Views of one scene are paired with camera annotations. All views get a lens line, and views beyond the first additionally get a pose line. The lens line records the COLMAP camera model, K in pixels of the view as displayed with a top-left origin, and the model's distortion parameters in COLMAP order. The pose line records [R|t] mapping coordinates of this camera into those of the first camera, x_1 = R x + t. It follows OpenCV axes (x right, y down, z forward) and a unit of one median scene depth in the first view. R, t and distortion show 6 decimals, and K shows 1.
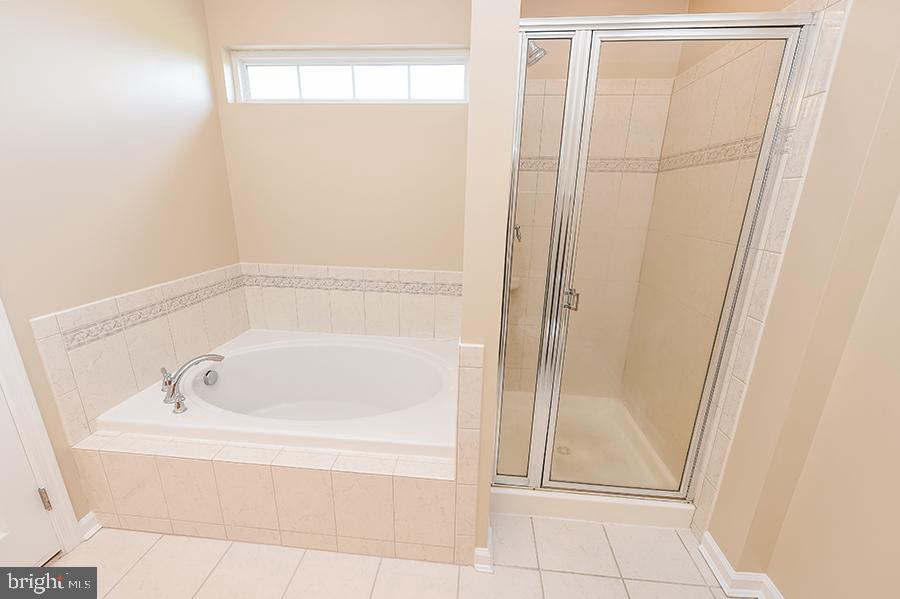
lens RADIAL K [[367.9, 0, 449.8], [0, 367.9, 301.7], [0, 0, 1]] dist [0.000901, -0.001034]
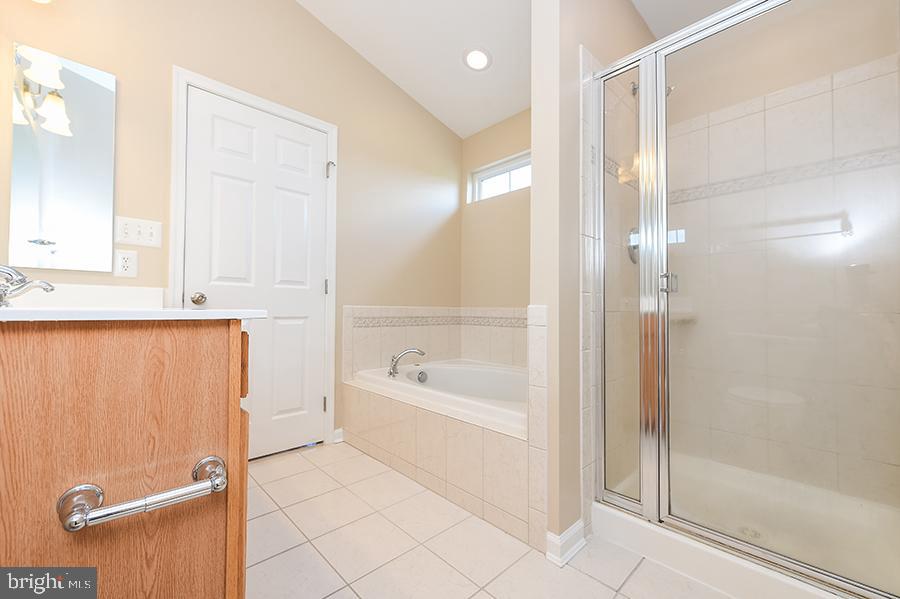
lens RADIAL K [[367.9, 0, 445.9], [0, 367.9, 302.4], [0, 0, 1]] dist [0.000901, -0.001034]
pose [[0.746374, -0.027094, -0.664975, 0.442493], [-0.182336, 0.952615, -0.243469, 0.316104], [0.640062, 0.302968, 0.706067, -0.033236]]
